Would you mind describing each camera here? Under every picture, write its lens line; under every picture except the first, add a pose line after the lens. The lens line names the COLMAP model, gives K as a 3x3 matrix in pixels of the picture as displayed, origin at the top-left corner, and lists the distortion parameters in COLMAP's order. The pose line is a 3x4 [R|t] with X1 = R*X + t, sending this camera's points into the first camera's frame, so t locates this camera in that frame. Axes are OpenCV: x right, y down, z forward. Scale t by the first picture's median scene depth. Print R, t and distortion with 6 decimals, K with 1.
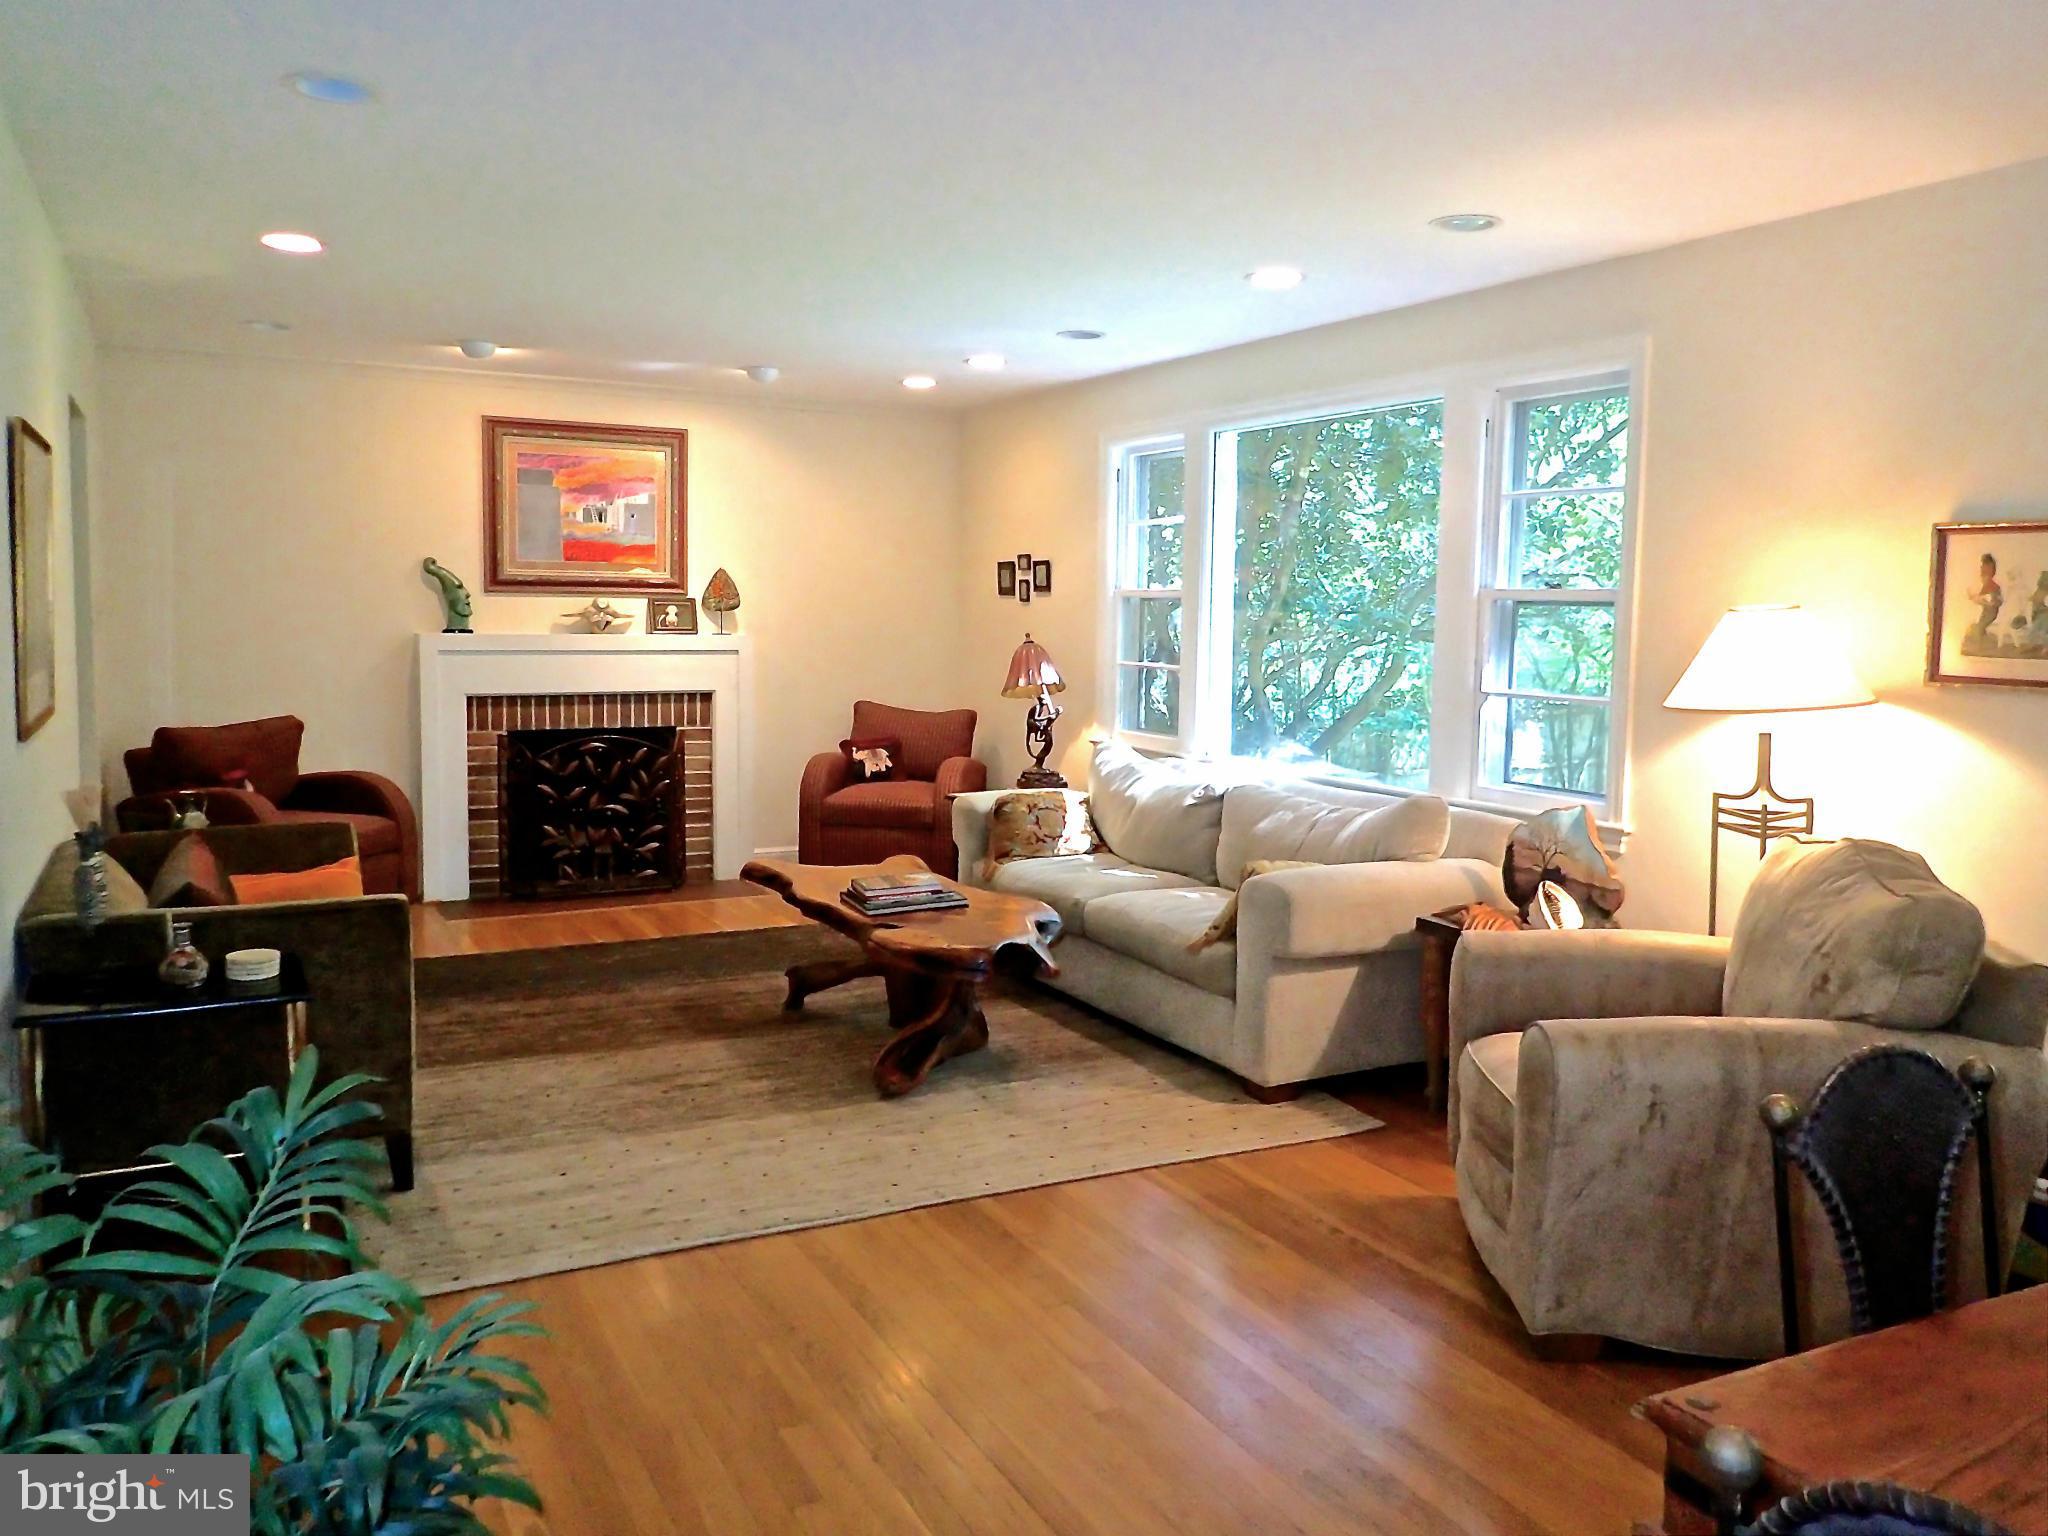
lens RADIAL K [[1581.3, 0, 1024.0], [0, 1581.3, 768.0], [0, 0, 1]] dist [-0.009022, -0.004738]
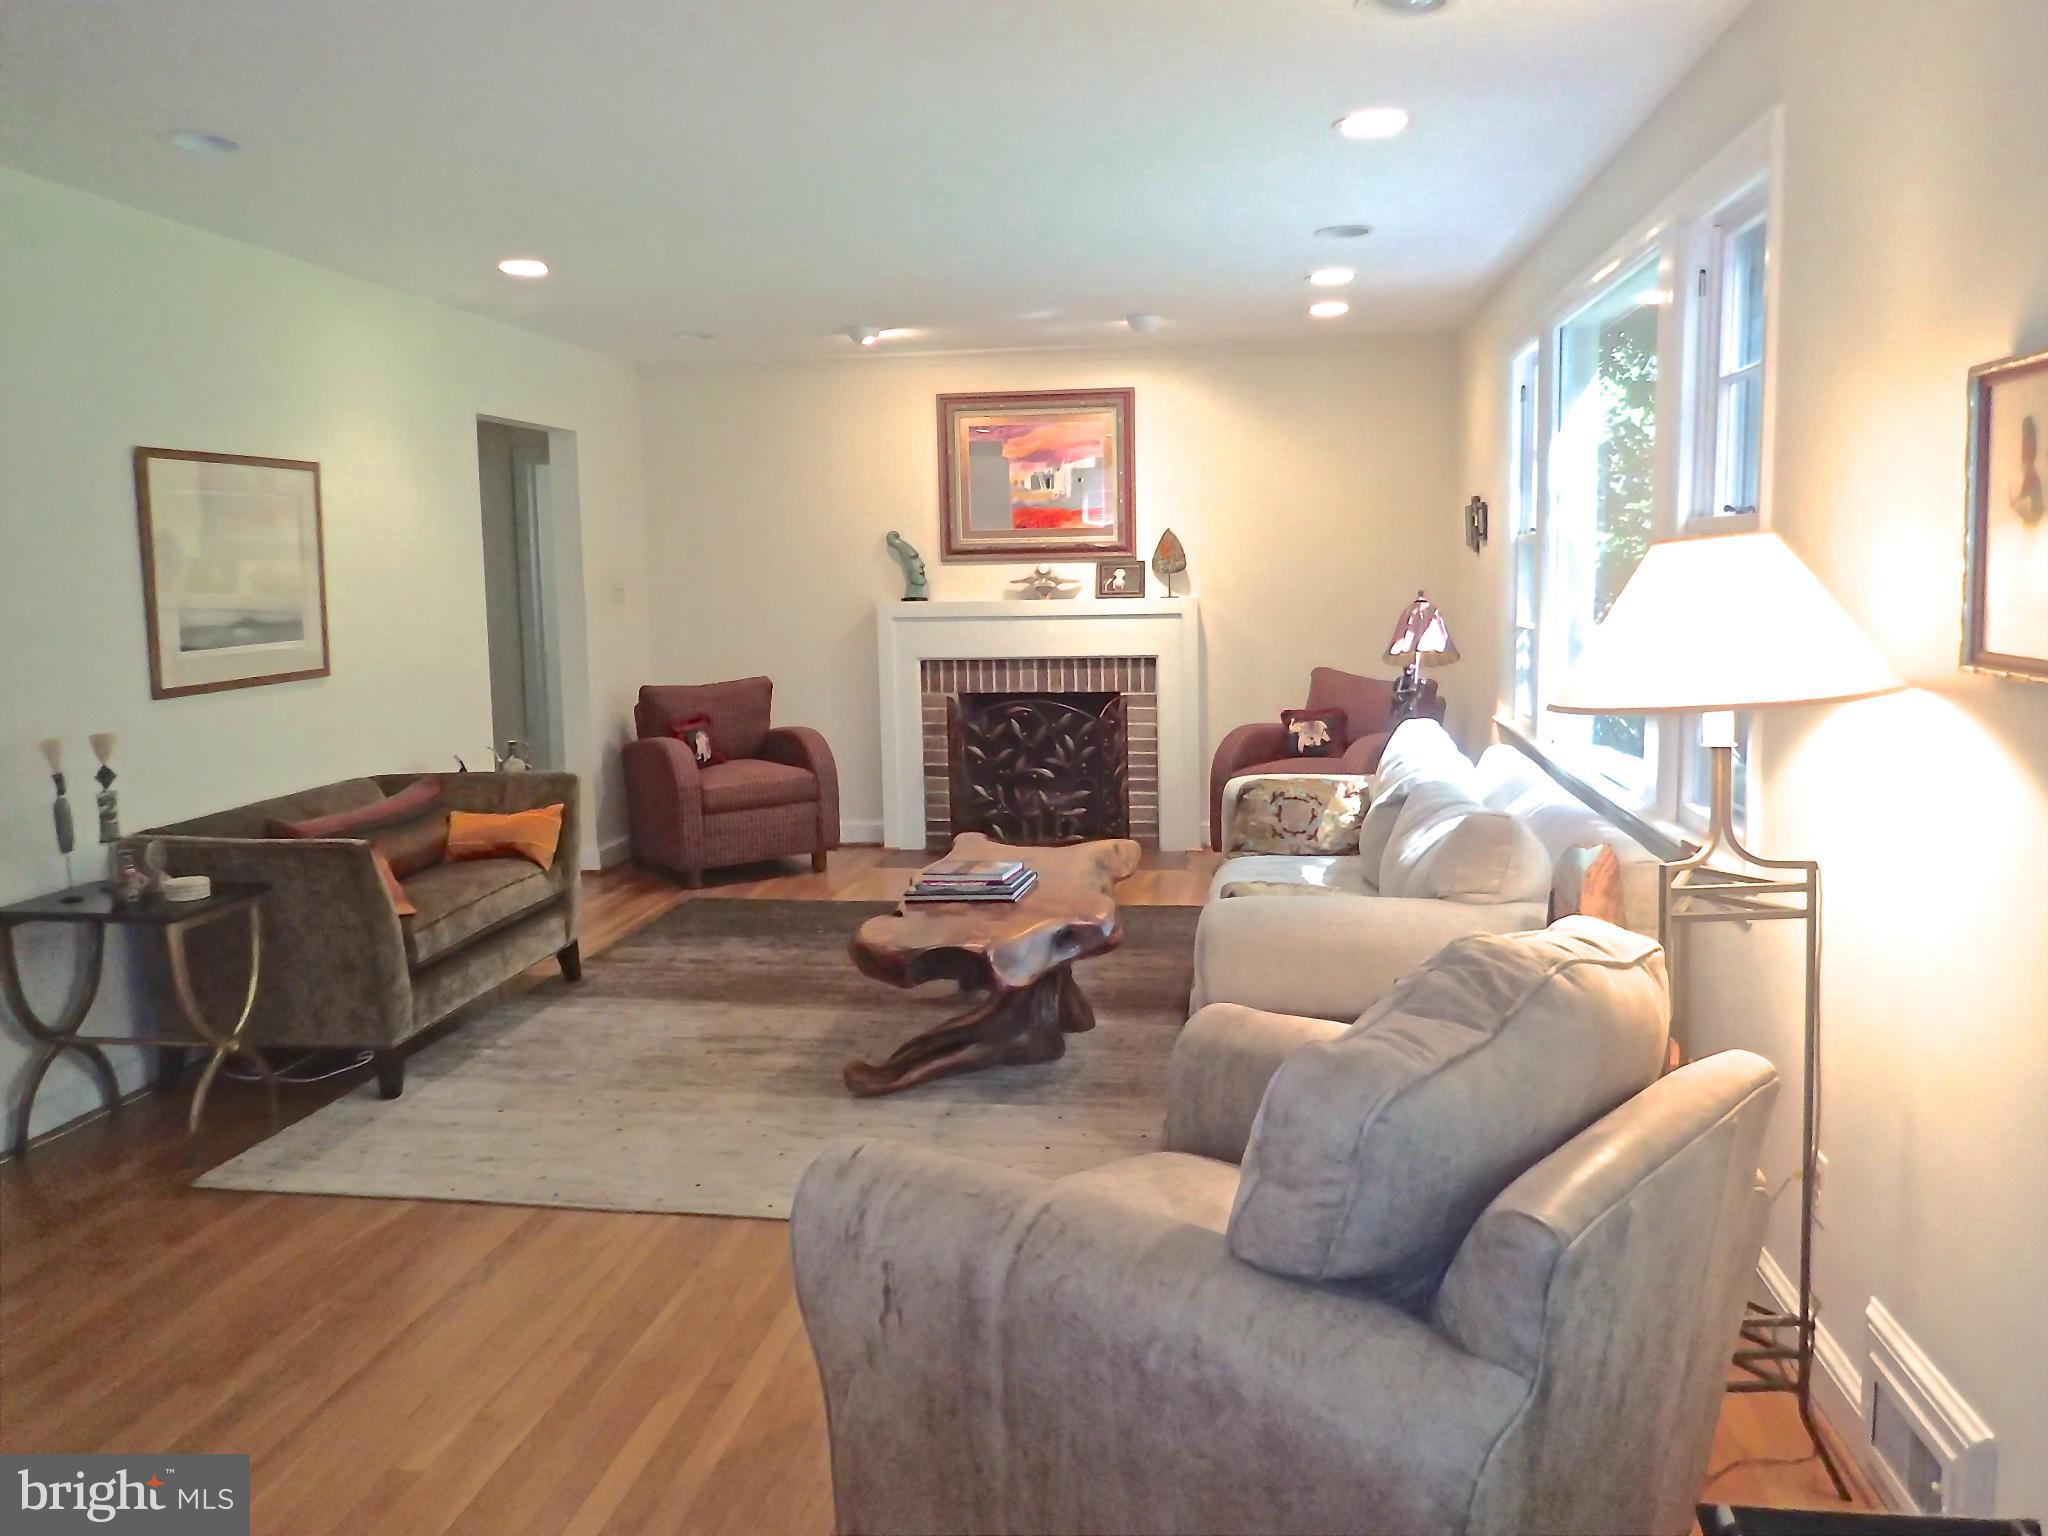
lens RADIAL K [[1556.2, 0, 1017.5], [0, 1556.2, 750.5], [0, 0, 1]] dist [-0.004496, -0.000460]
pose [[0.794302, 0.041996, -0.606070, 0.341195], [-0.031423, 0.999113, 0.028049, -0.016019], [0.606710, -0.003235, 0.794917, 0.203804]]
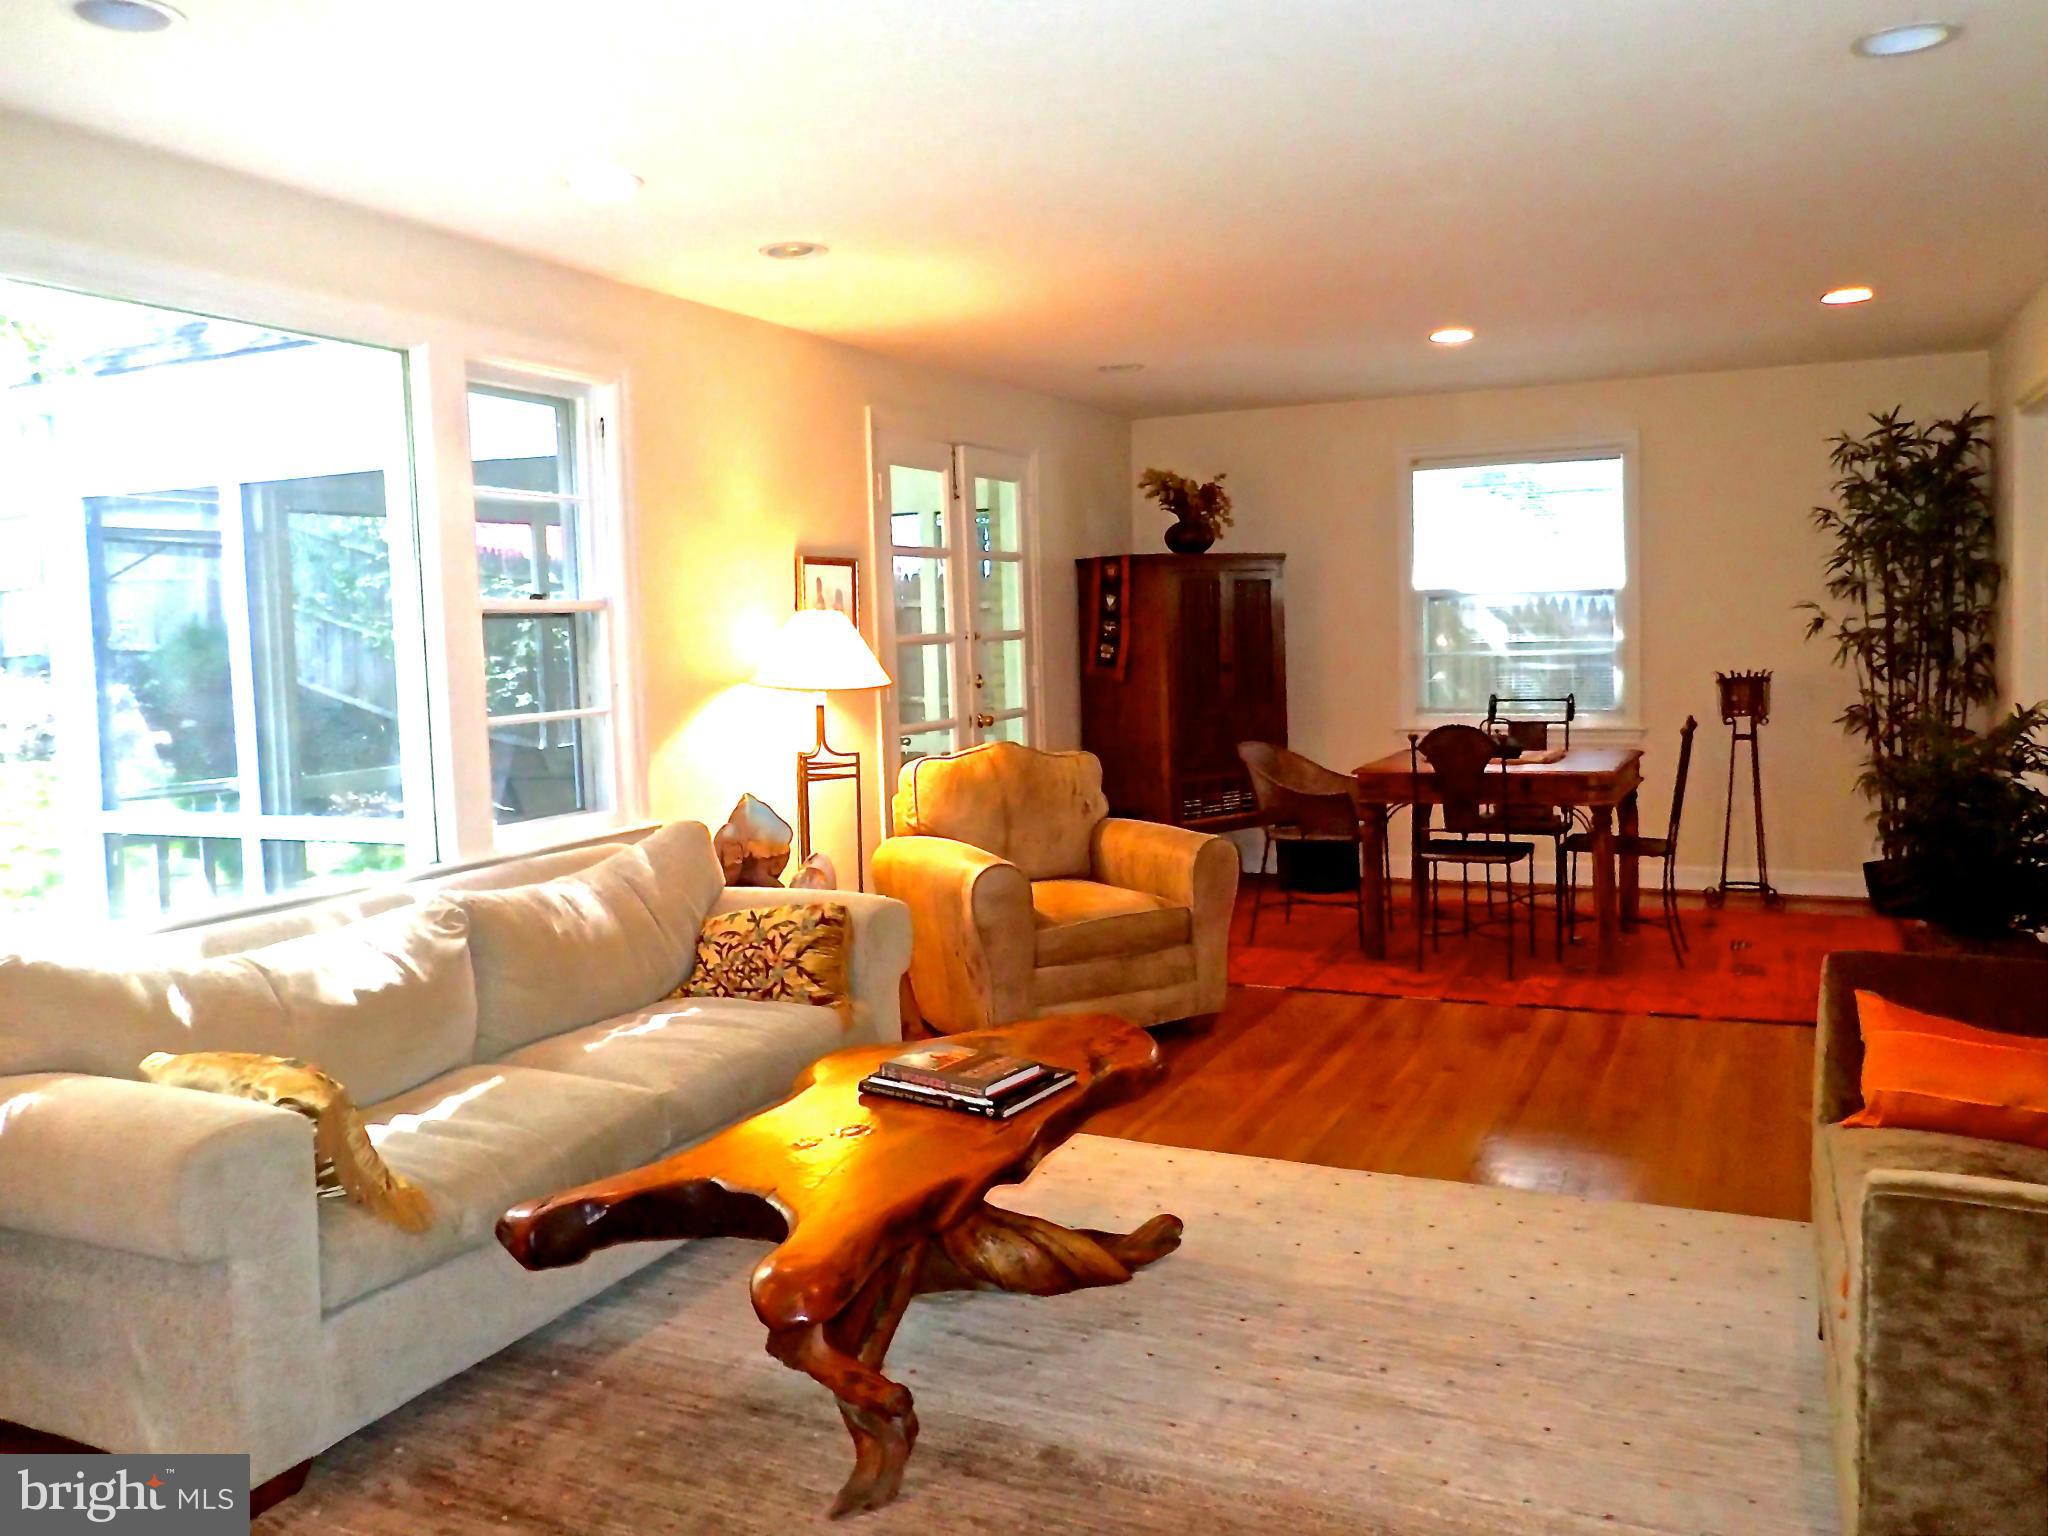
lens RADIAL K [[1581.3, 0, 1024.0], [0, 1581.3, 768.0], [0, 0, 1]] dist [-0.009022, -0.004738]
pose [[-0.624074, -0.066332, 0.778545, -0.384759], [0.103538, 0.980584, 0.166540, -0.096994], [-0.774475, 0.184542, -0.605089, 0.932215]]
